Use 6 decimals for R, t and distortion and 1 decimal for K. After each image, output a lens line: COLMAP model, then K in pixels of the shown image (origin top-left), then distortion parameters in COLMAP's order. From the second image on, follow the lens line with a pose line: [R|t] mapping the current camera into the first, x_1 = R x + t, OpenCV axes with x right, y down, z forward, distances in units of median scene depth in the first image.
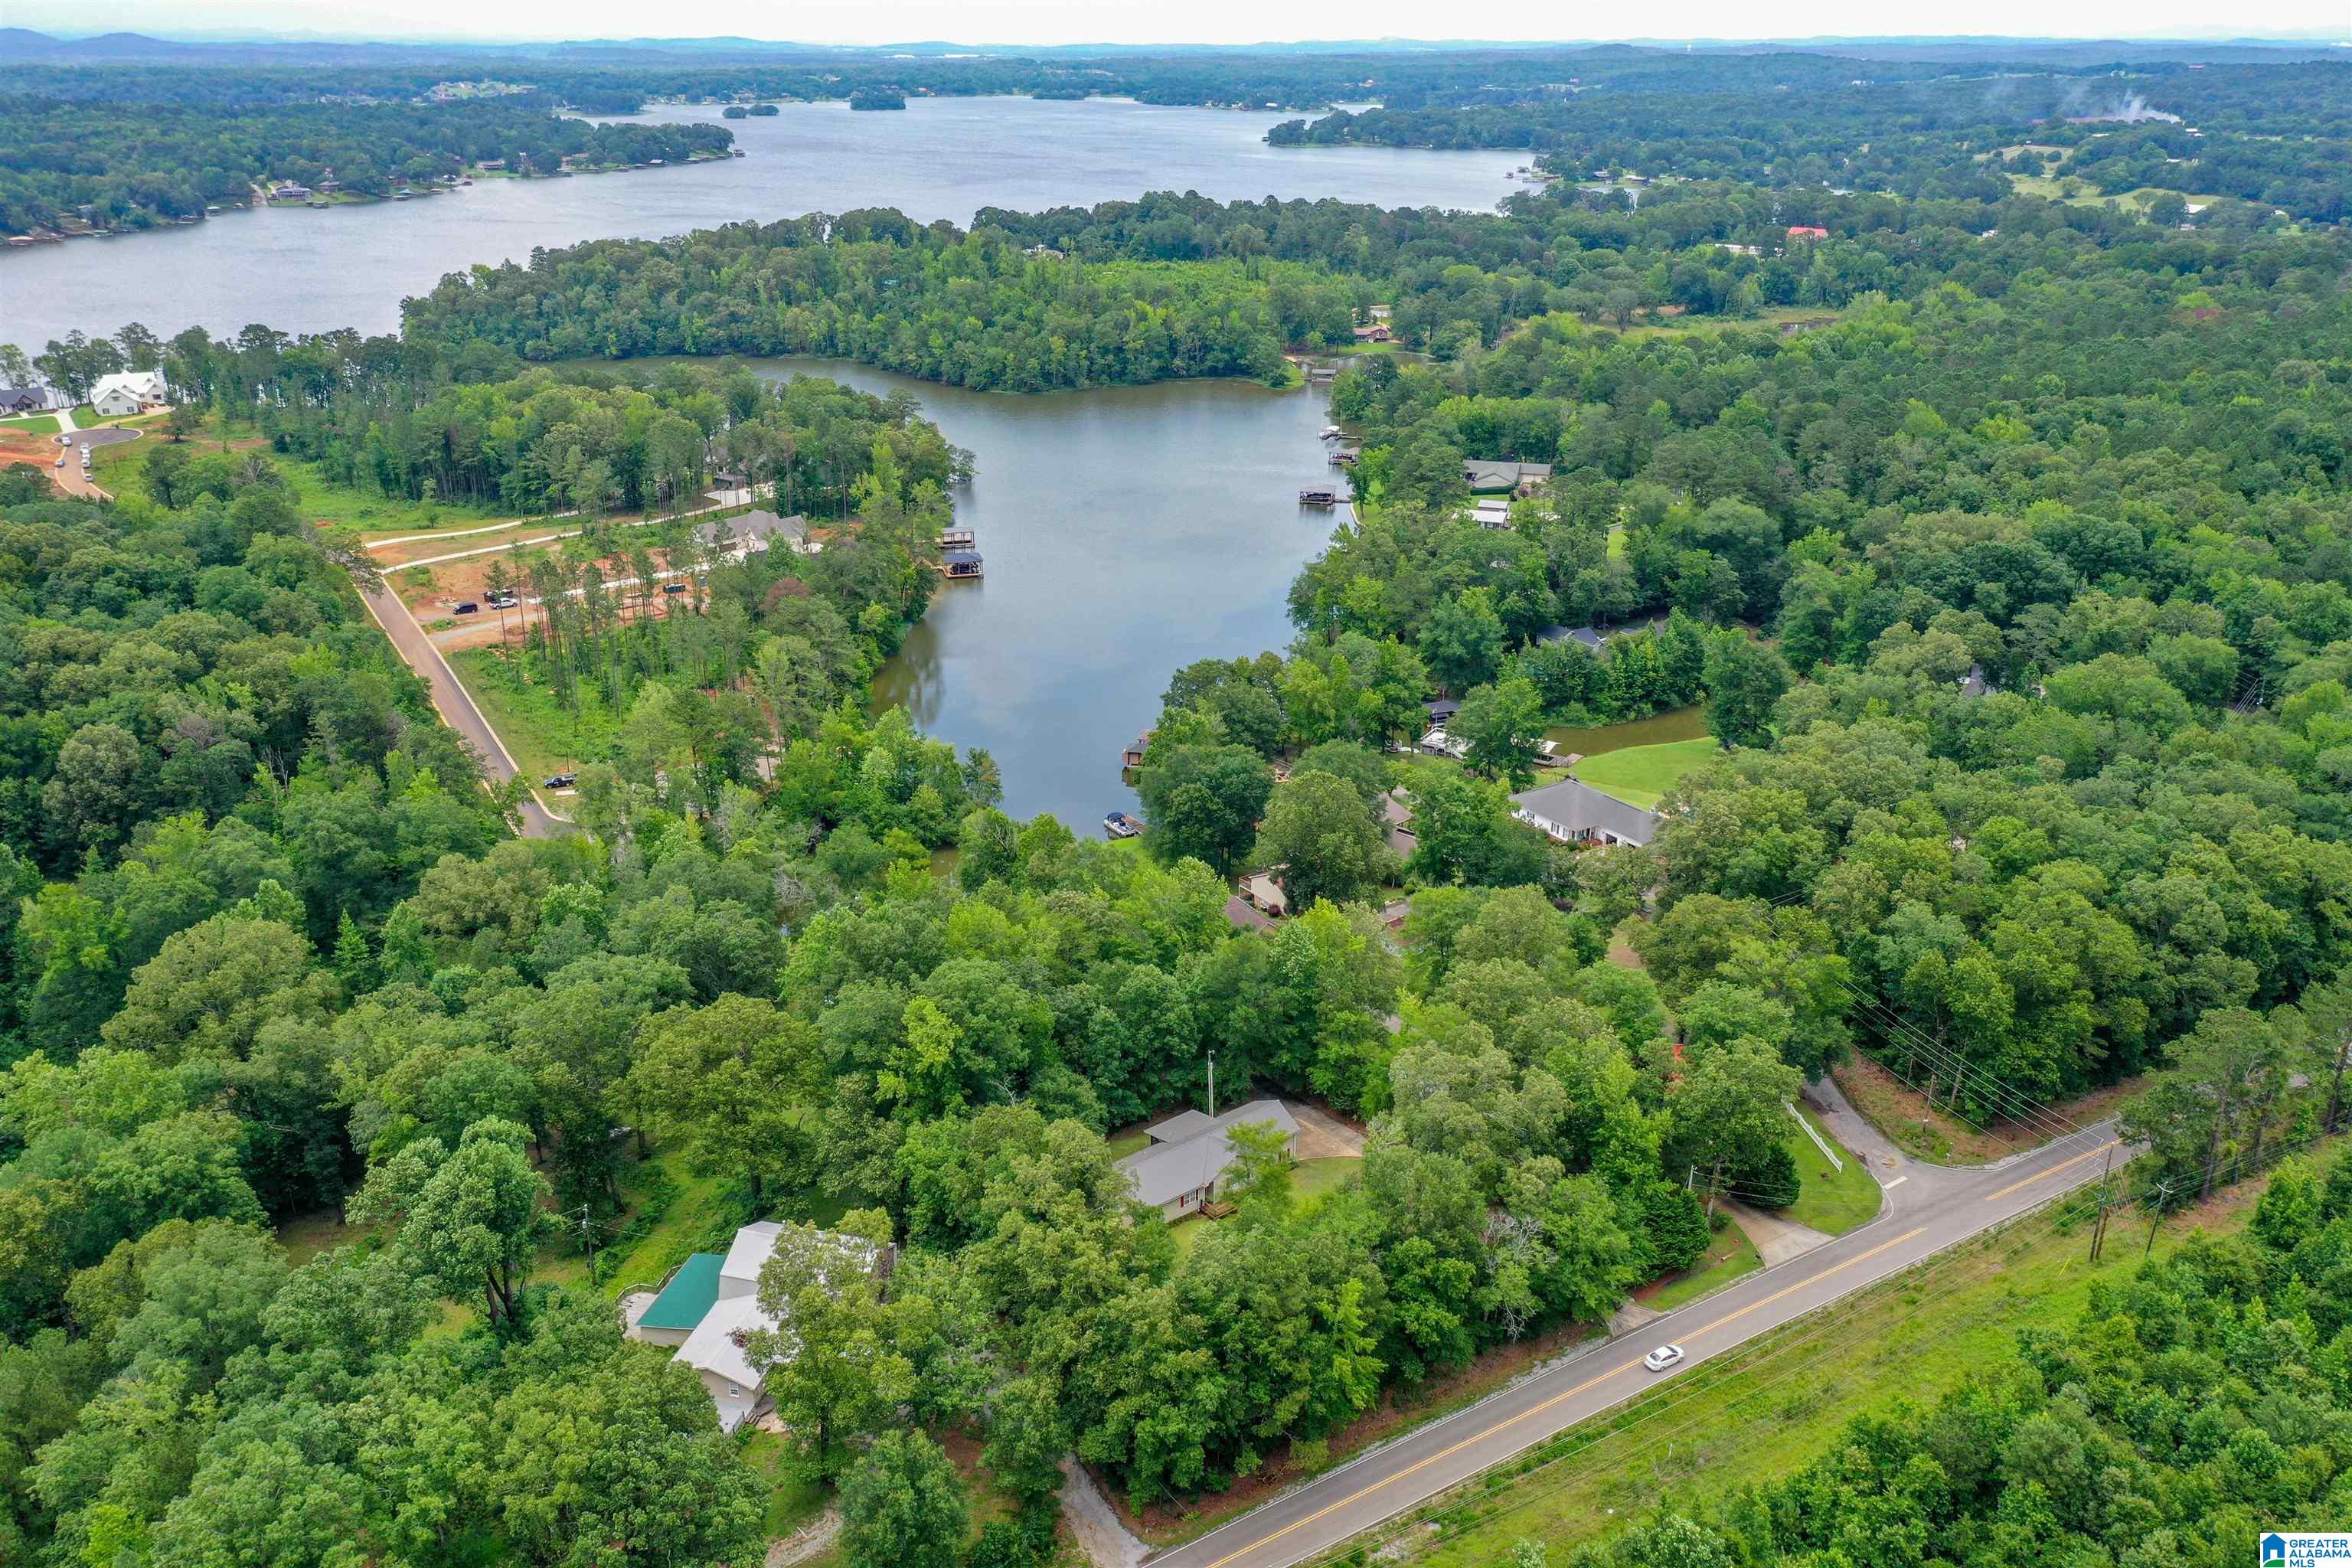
lens RADIAL K [[1848.2, 0, 1170.7], [0, 1848.2, 794.7], [0, 0, 1]] dist [0.014974, -0.011842]
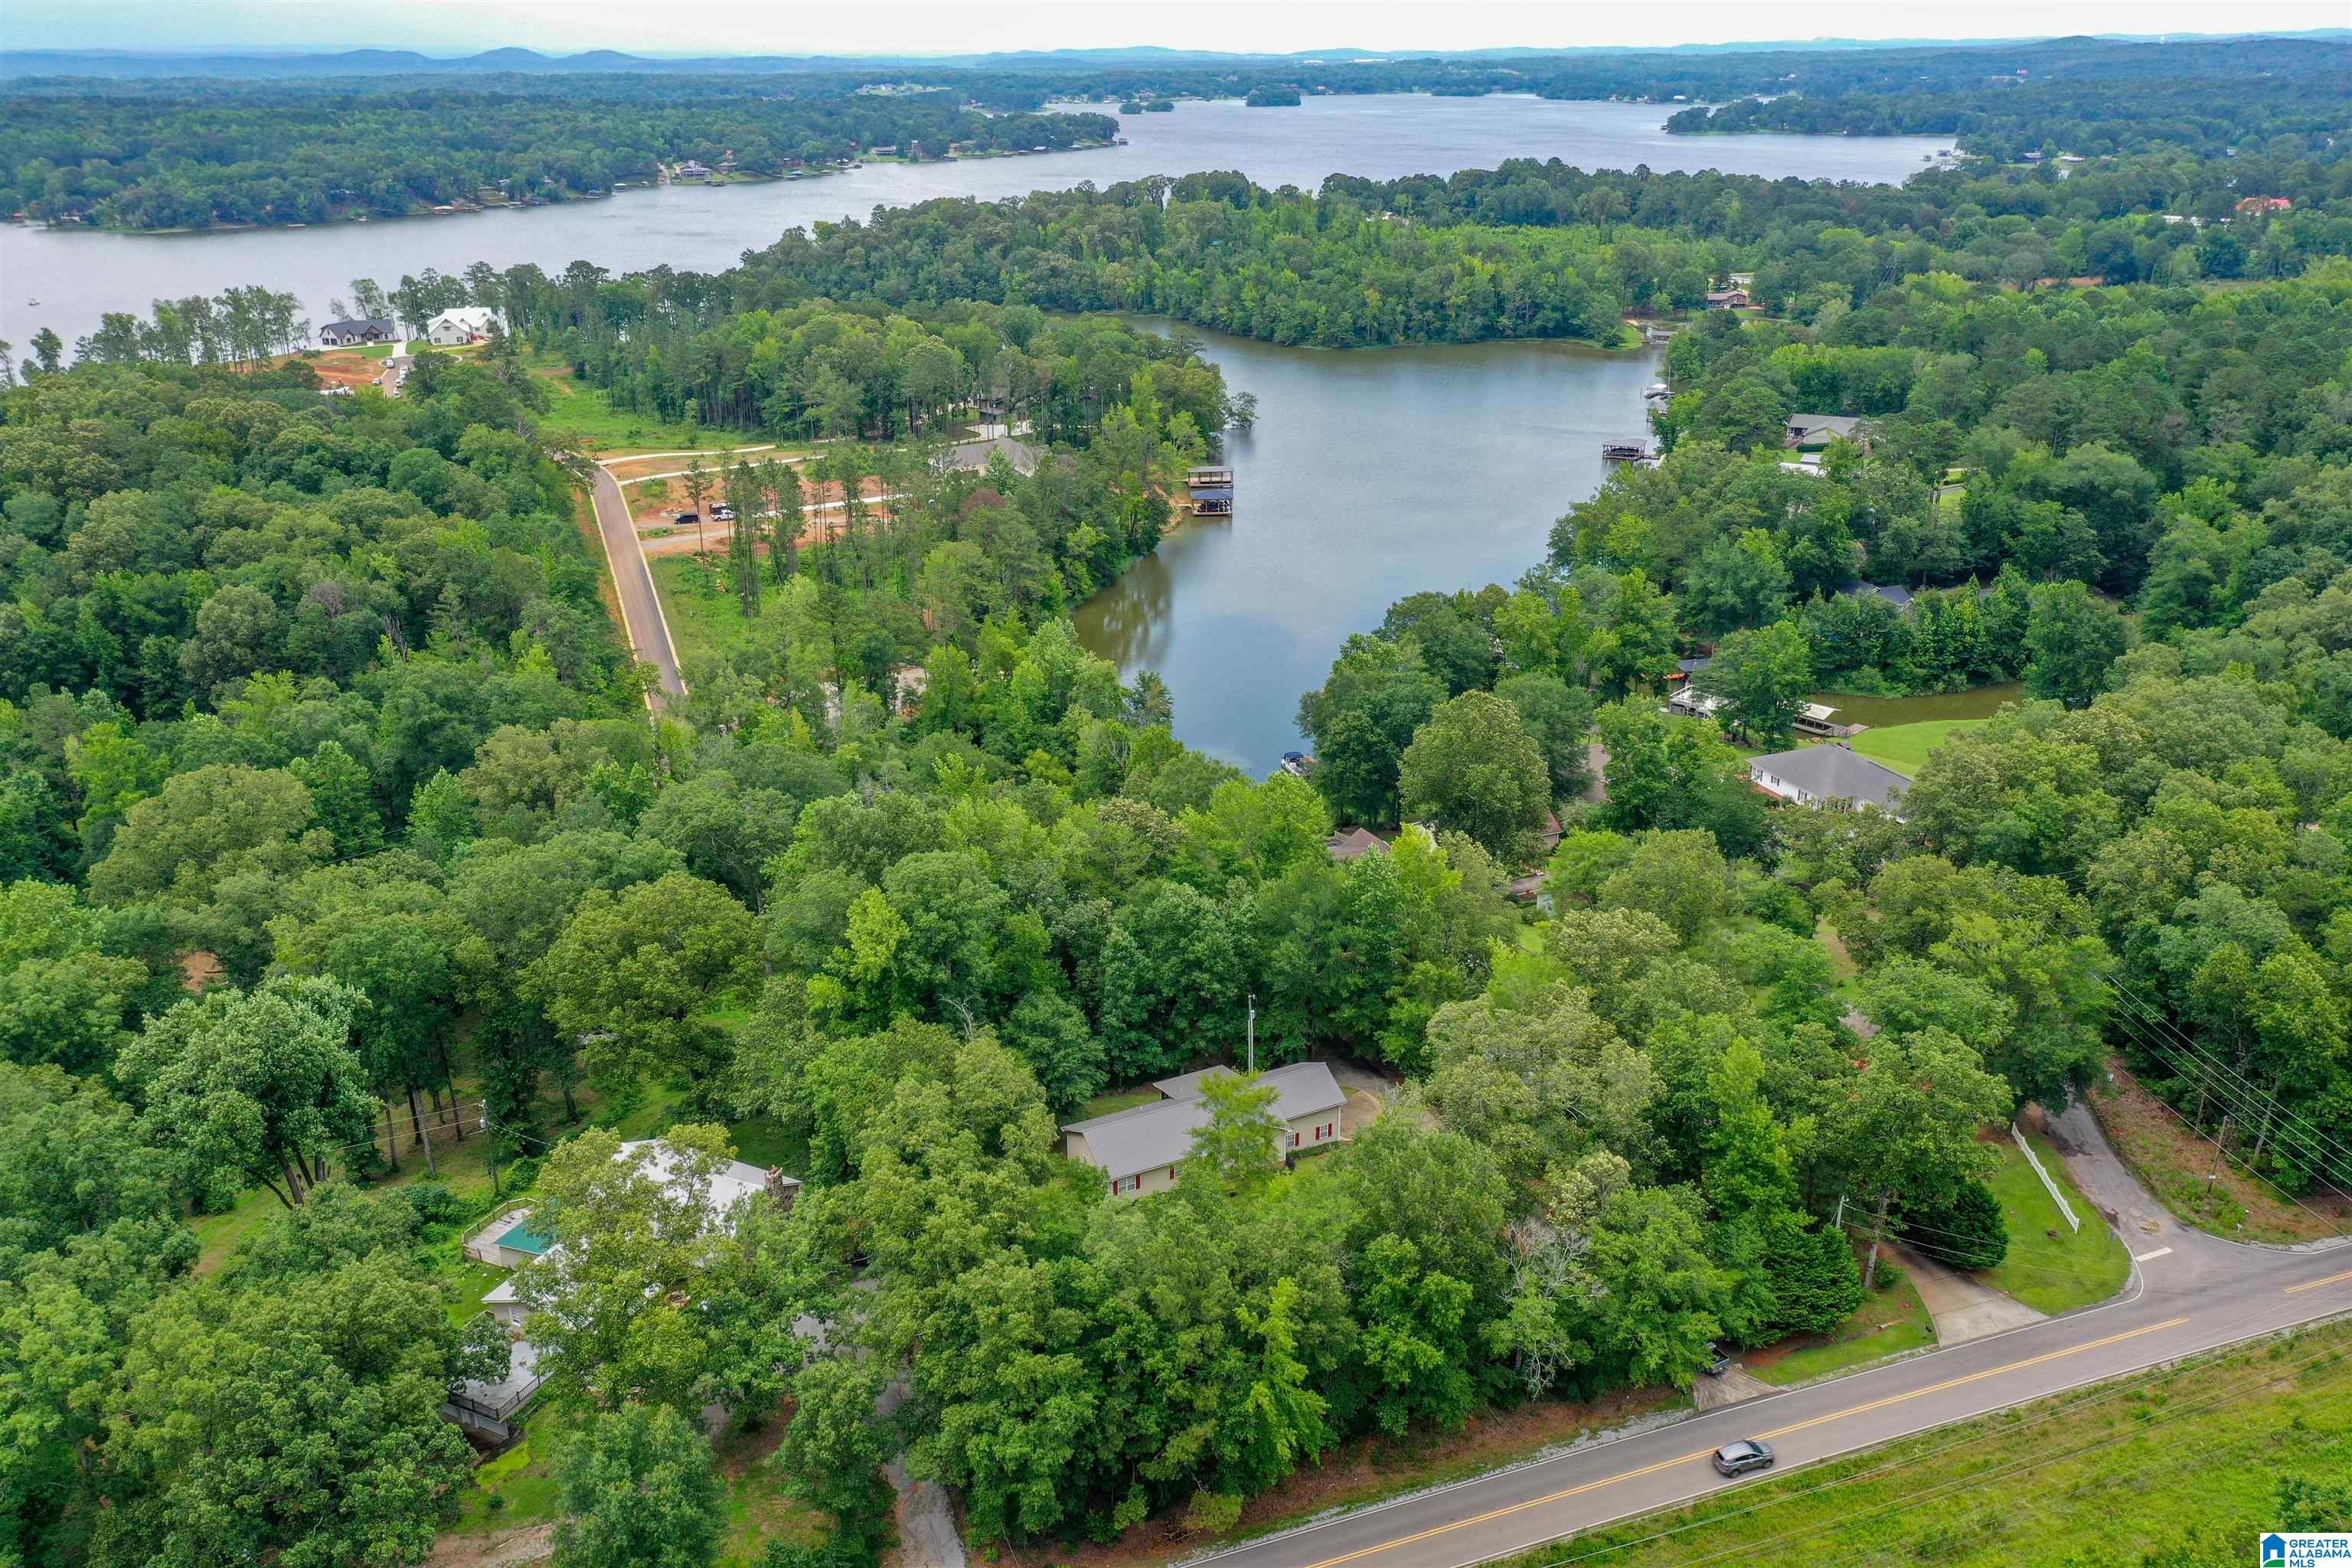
lens RADIAL K [[1848.2, 0, 1172.1], [0, 1848.2, 782.0], [0, 0, 1]] dist [0.014974, -0.011842]
pose [[0.978122, 0.064717, -0.197712, 0.091306], [-0.067061, 0.997735, -0.005176, 0.033293], [0.196929, 0.018322, 0.980247, 0.126813]]
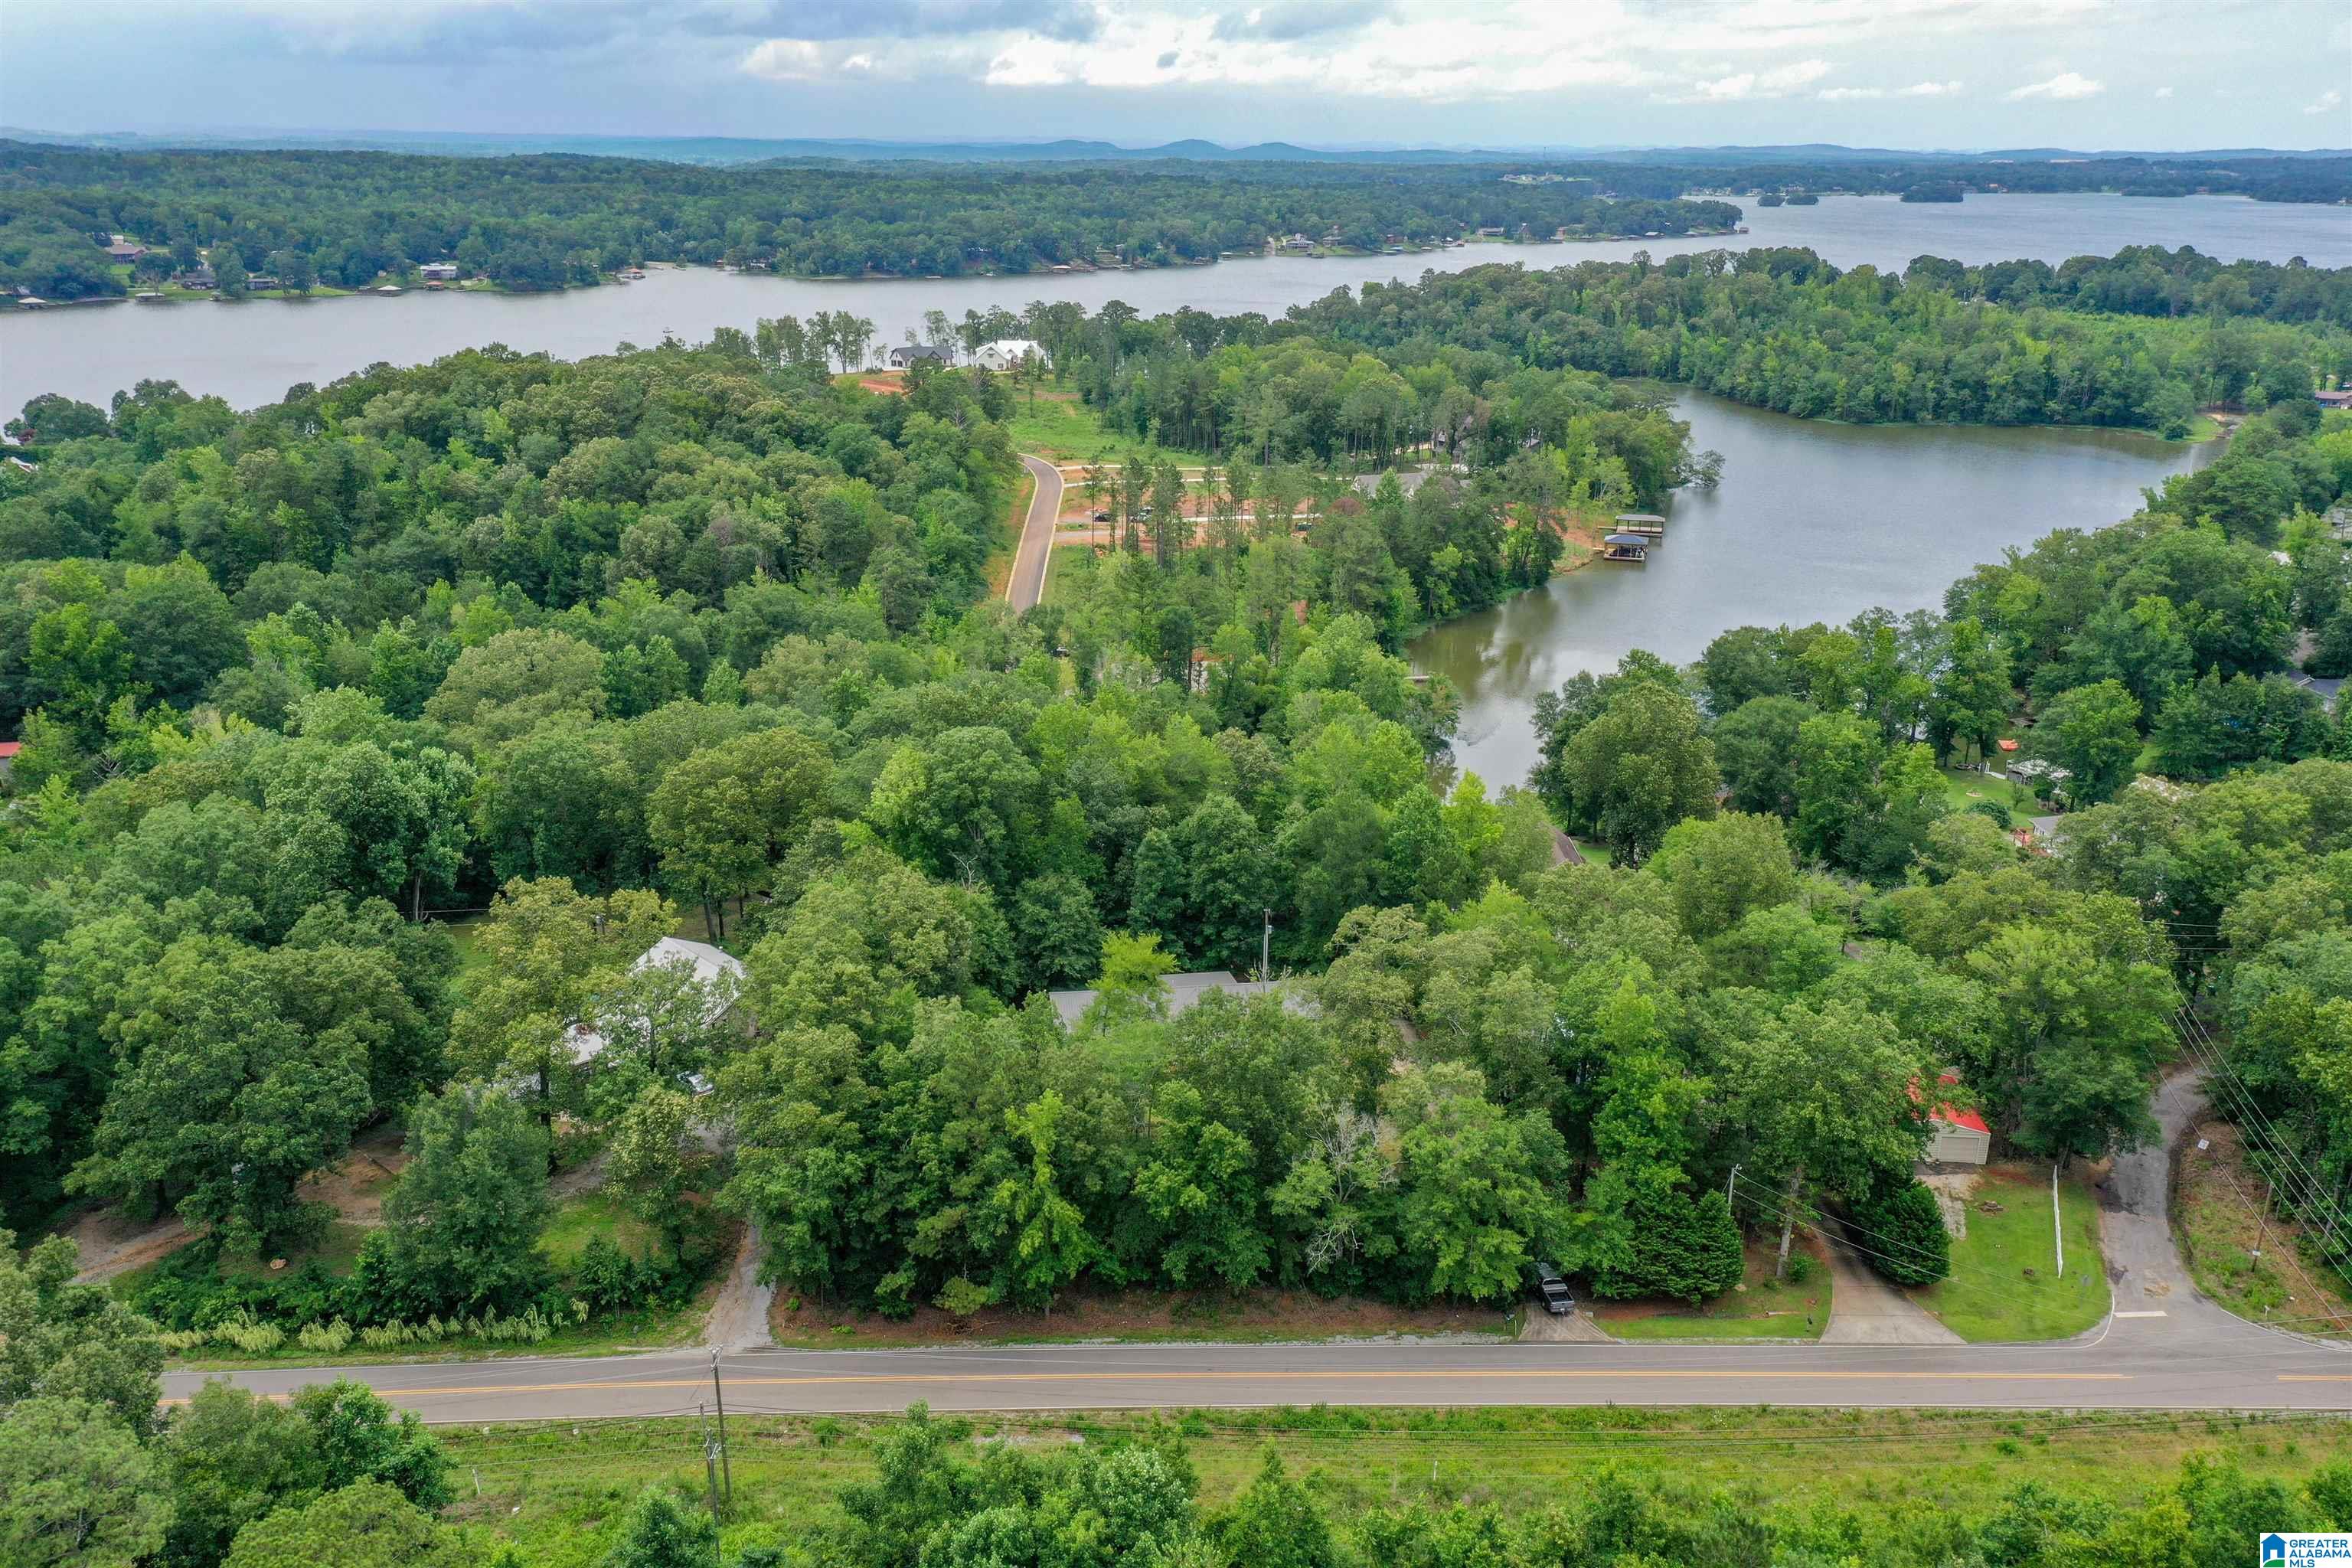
lens RADIAL K [[1848.2, 0, 1173.7], [0, 1848.2, 794.5], [0, 0, 1]] dist [0.014974, -0.011842]
pose [[0.854549, 0.170281, -0.490663, 0.247516], [-0.197561, 0.980283, -0.003876, 0.063776], [0.480328, 0.100248, 0.871341, 0.160974]]
